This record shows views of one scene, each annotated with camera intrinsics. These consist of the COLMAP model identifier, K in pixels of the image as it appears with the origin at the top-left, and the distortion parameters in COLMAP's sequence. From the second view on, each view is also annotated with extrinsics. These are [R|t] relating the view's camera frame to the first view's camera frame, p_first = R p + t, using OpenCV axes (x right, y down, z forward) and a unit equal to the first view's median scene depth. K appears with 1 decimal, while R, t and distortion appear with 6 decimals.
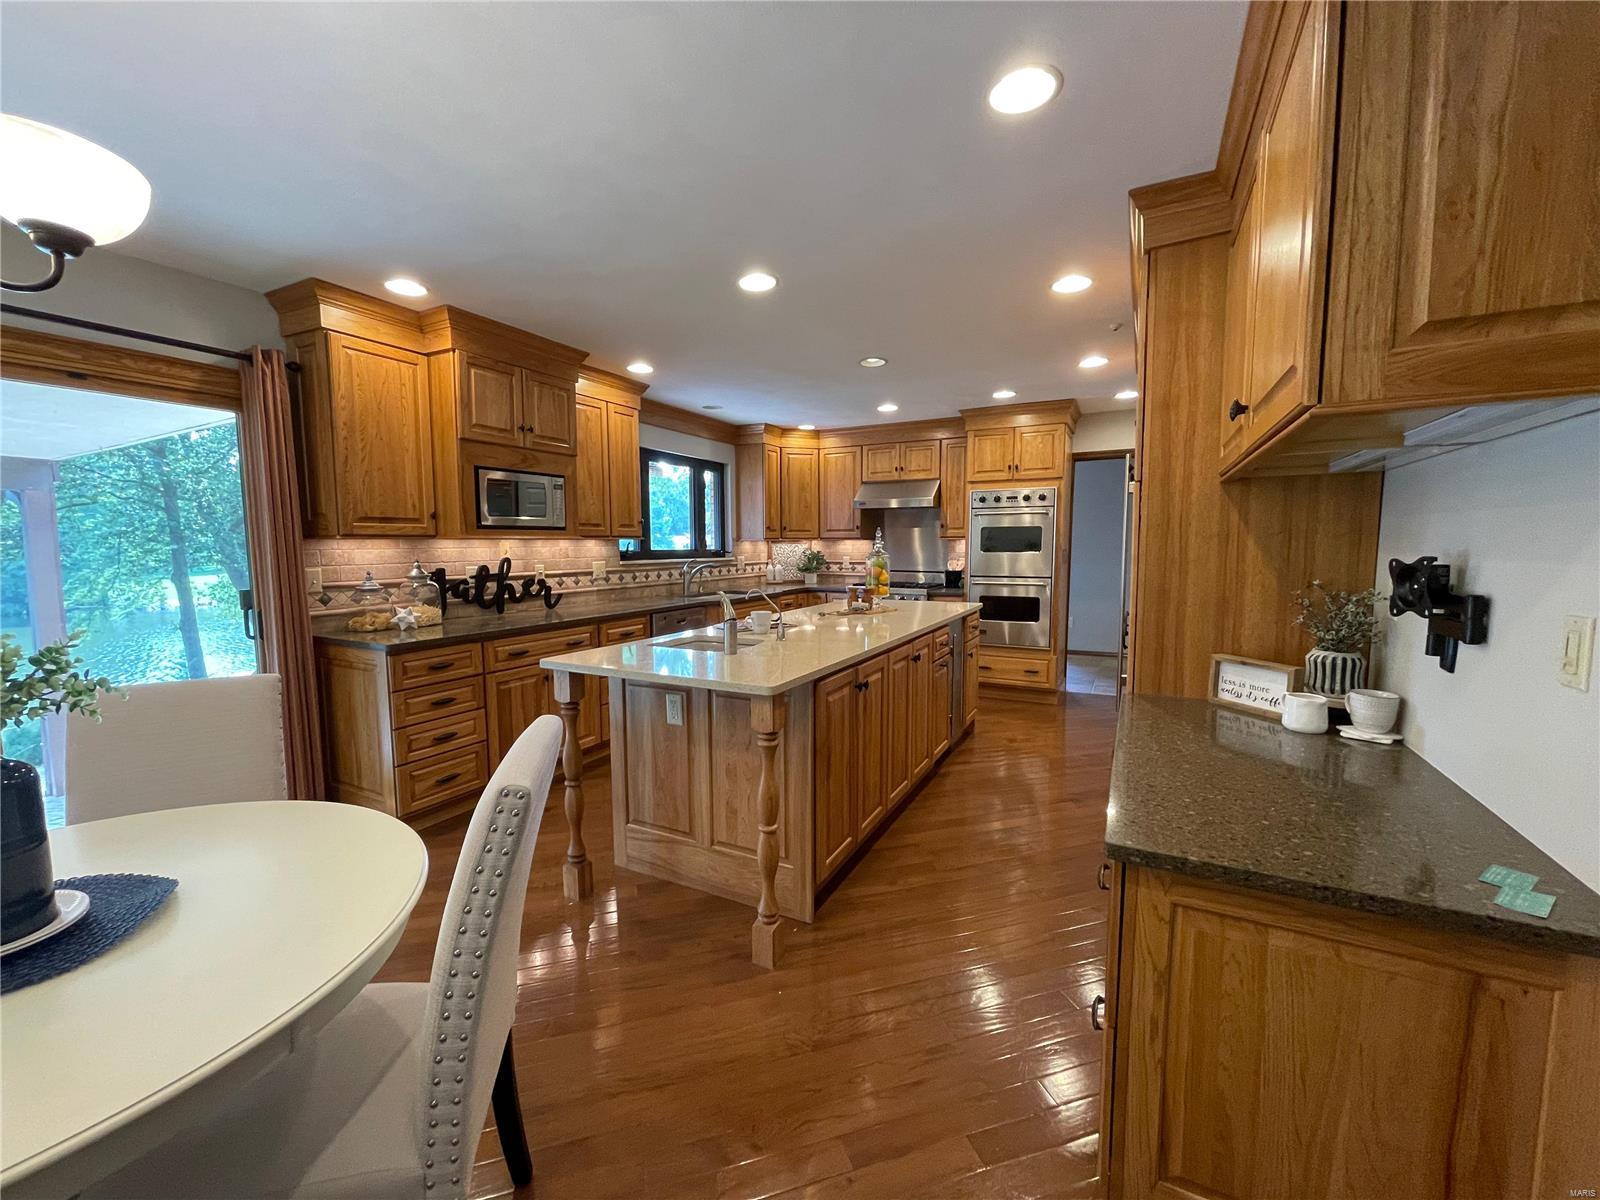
lens RADIAL K [[640.9, 0, 794.2], [0, 640.9, 599.0], [0, 0, 1]] dist [-0.000442, 0.000613]
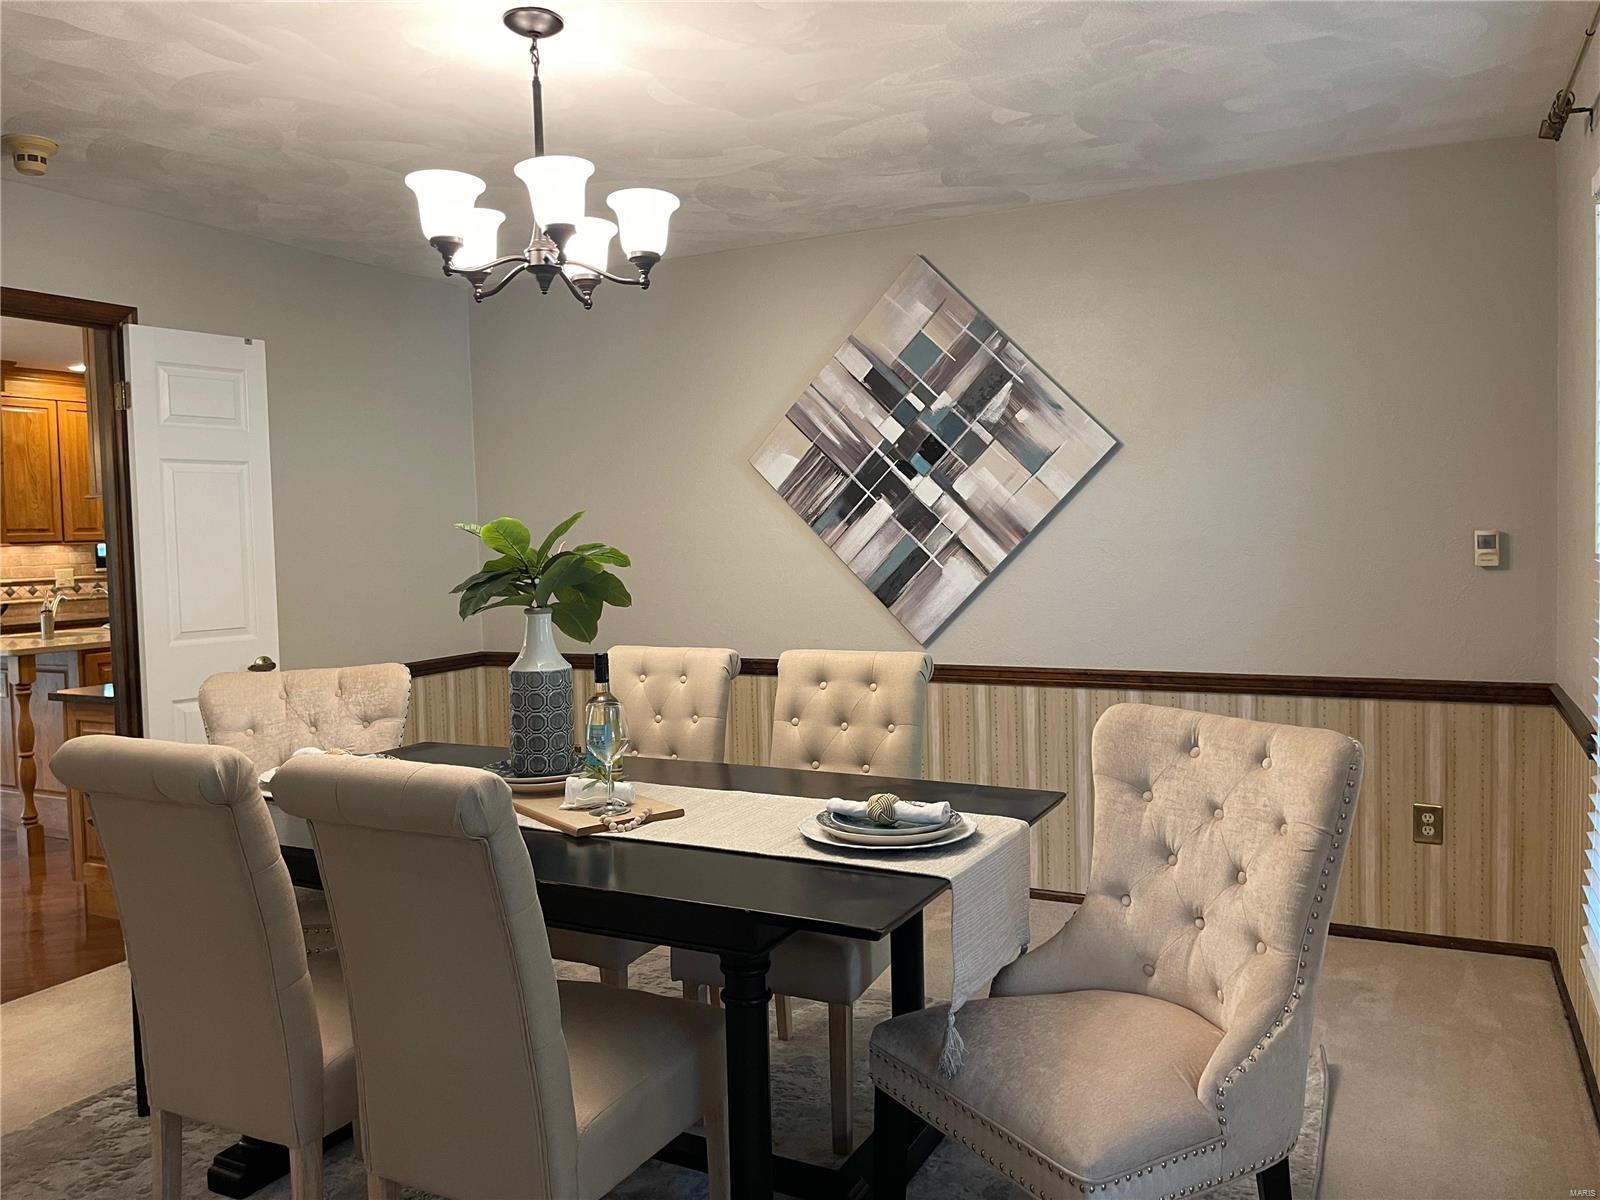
lens RADIAL K [[1202.6, 0, 793.3], [0, 1202.6, 591.1], [0, 0, 1]] dist [0.054283, -0.069992]
pose [[0.999608, -0.018754, 0.020785, 0.906585], [0.019605, 0.998944, -0.041544, 0.084399], [-0.019984, 0.041935, 0.998920, -0.968337]]
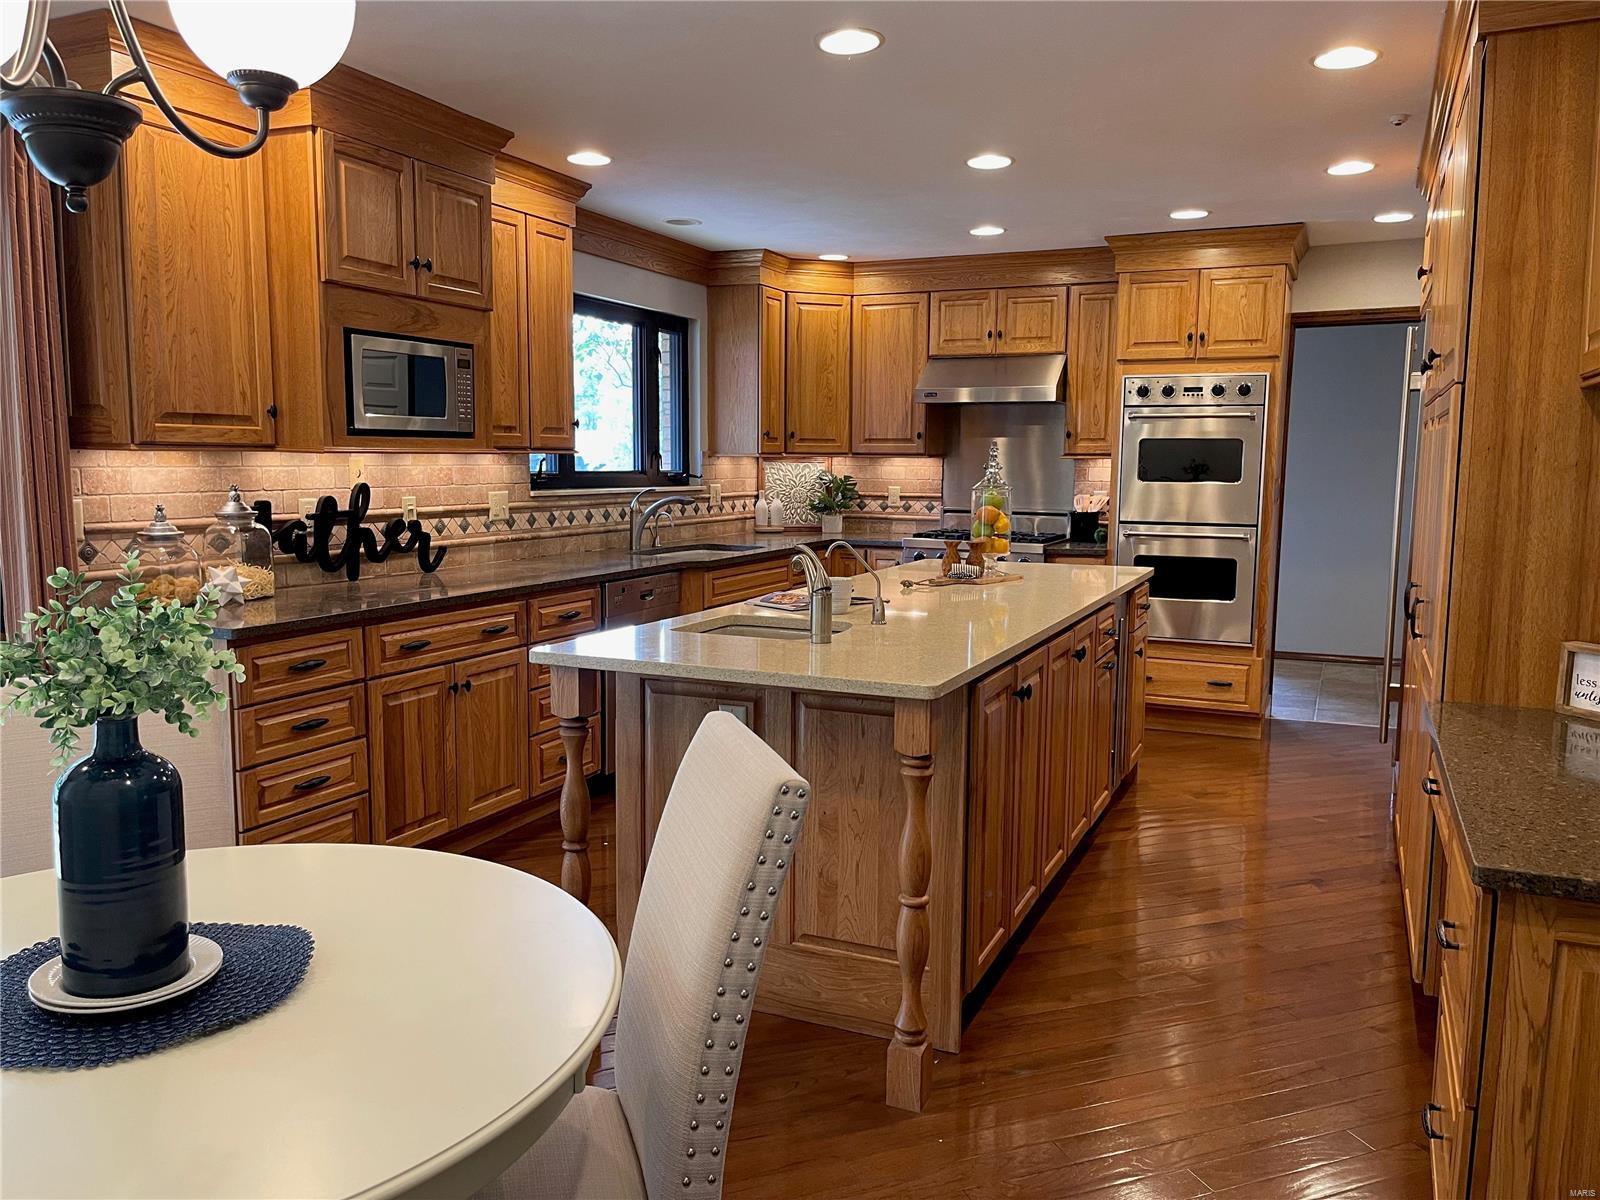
lens RADIAL K [[1202.6, 0, 800.8], [0, 1202.6, 596.9], [0, 0, 1]] dist [0.054283, -0.069992]
pose [[0.997649, 0.004734, 0.068362, -0.140969], [-0.006731, 0.999556, 0.029022, 0.004013], [-0.068195, -0.029414, 0.997238, -0.132841]]
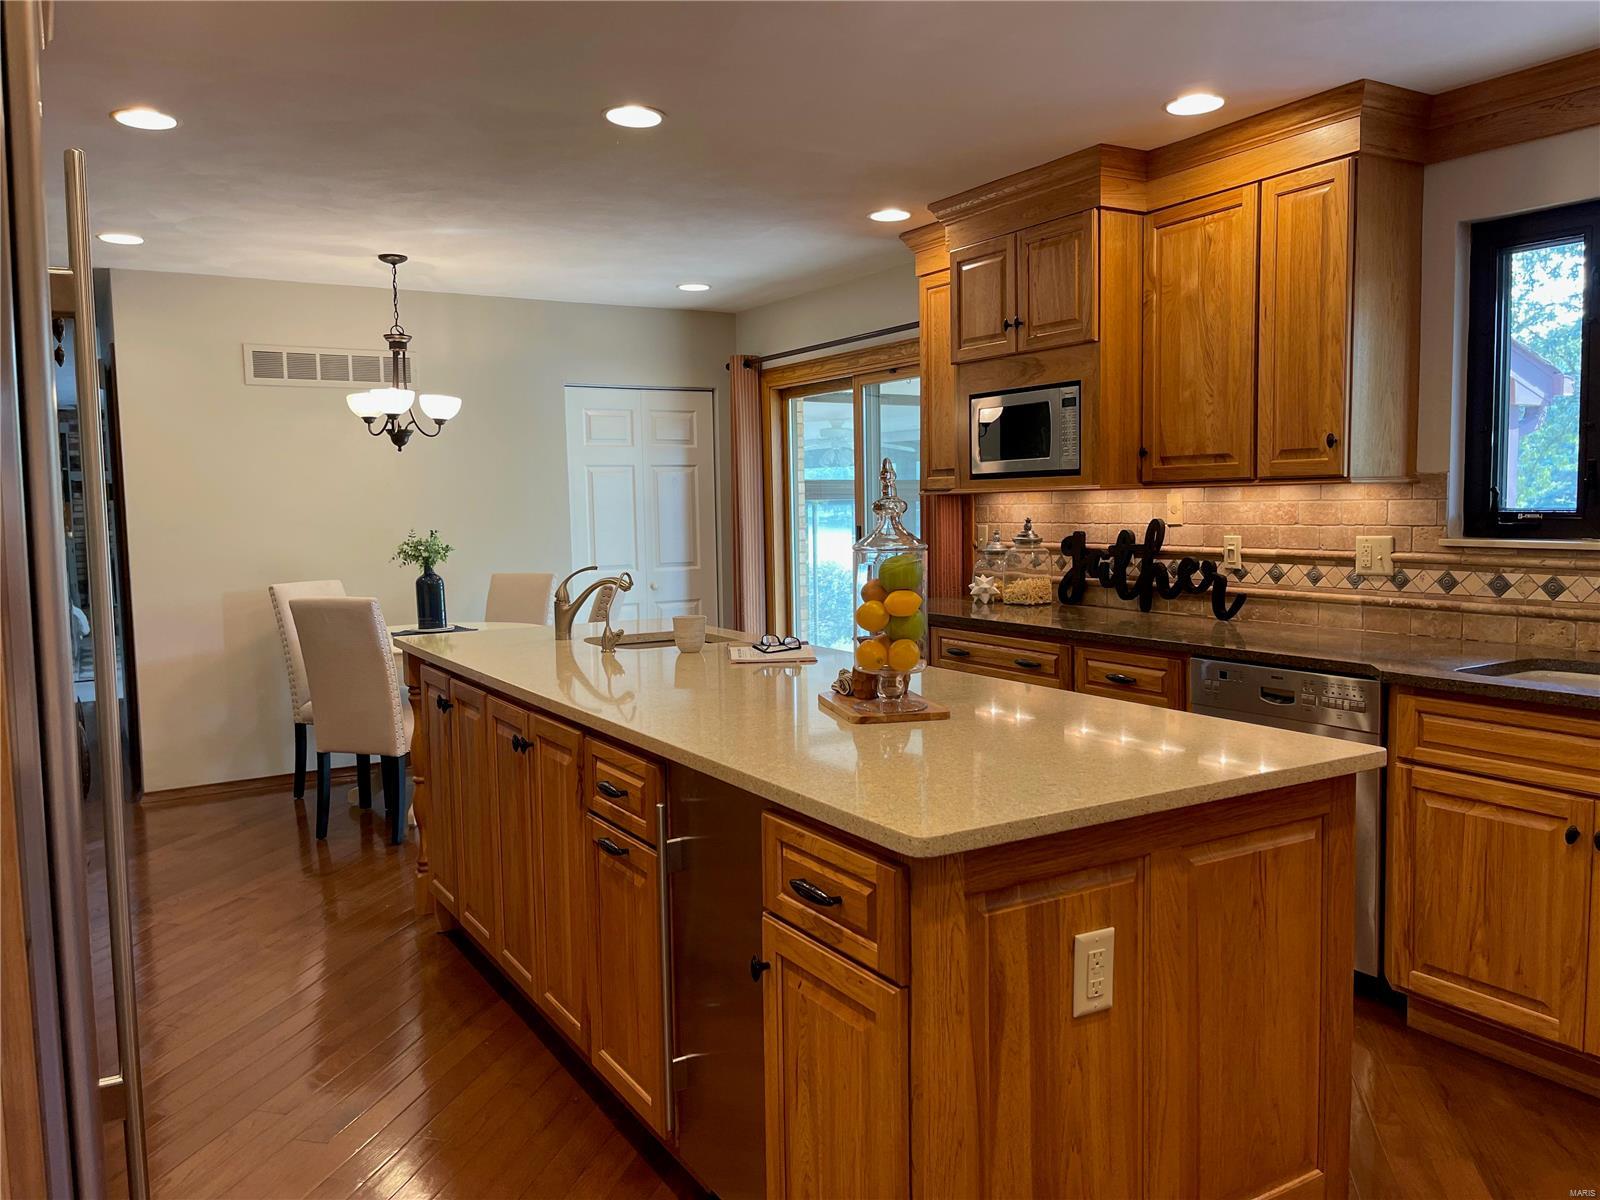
lens RADIAL K [[1202.6, 0, 803.9], [0, 1202.6, 591.8], [0, 0, 1]] dist [0.054283, -0.069992]
pose [[-0.503907, 0.080734, -0.859977, 0.750162], [-0.055034, 0.990598, 0.125244, -0.132422], [0.862003, 0.110439, -0.494726, 1.410743]]
